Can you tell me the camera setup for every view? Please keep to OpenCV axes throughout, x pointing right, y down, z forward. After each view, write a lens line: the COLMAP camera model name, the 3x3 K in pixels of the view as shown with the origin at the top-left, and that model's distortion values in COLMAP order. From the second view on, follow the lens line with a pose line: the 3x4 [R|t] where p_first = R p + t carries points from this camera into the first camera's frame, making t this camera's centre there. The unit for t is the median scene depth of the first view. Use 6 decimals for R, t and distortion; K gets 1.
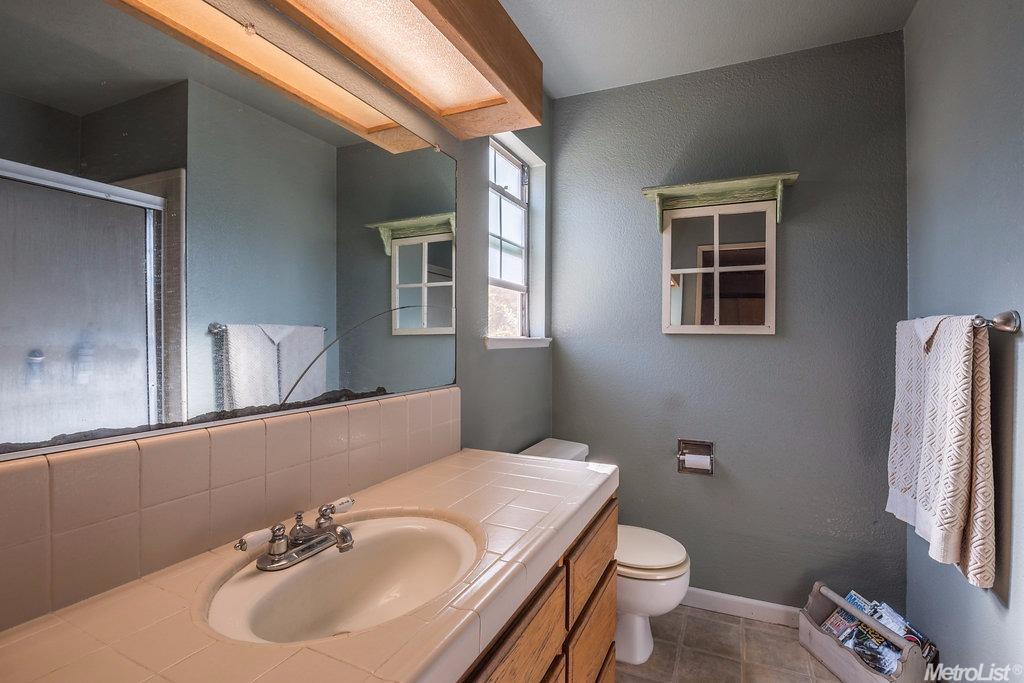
lens RADIAL K [[450.8, 0, 511.4], [0, 450.8, 344.0], [0, 0, 1]] dist [-0.000239, -0.000025]
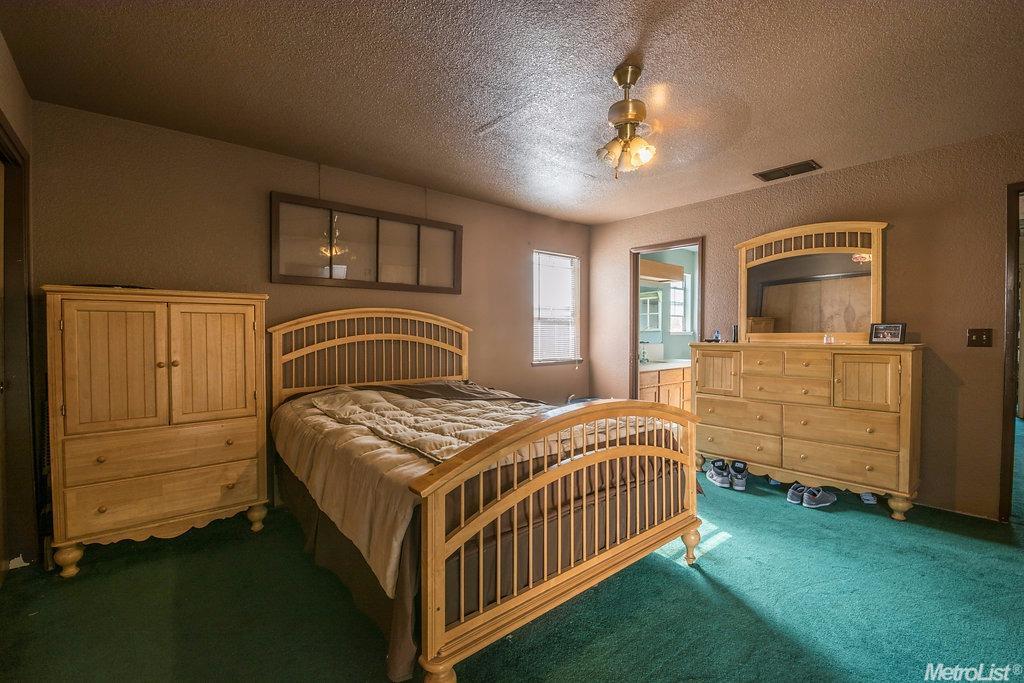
lens RADIAL K [[450.8, 0, 512.8], [0, 450.8, 339.4], [0, 0, 1]] dist [-0.000239, -0.000025]
pose [[0.913867, 0.002016, -0.406008, 0.202355], [0.001170, 0.999970, 0.007600, 0.011102], [0.406011, -0.007420, 0.913838, -2.159081]]
